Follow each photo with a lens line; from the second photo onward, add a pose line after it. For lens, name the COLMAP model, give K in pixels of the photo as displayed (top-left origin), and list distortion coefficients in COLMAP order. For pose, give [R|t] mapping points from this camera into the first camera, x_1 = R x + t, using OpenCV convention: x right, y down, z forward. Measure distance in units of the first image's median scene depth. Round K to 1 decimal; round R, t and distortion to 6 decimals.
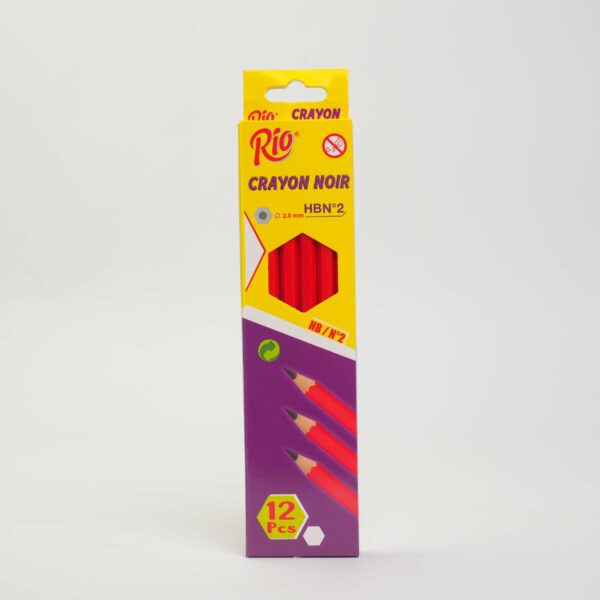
lens RADIAL K [[1395.5, 0, 301.4], [0, 1395.5, 302.5], [0, 0, 1]] dist [0.309833, 0.000000]
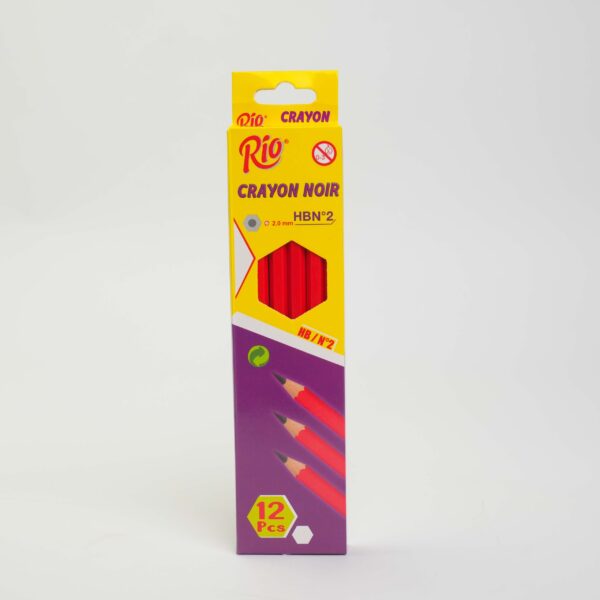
lens RADIAL K [[1395.5, 0, 299.2], [0, 1395.5, 299.1], [0, 0, 1]] dist [0.309833, 0.000000]
pose [[0.999959, 0.000210, 0.009056, -0.002972], [-0.001260, 0.993245, 0.116031, -0.124148], [-0.008970, -0.116038, 0.993204, -0.000227]]
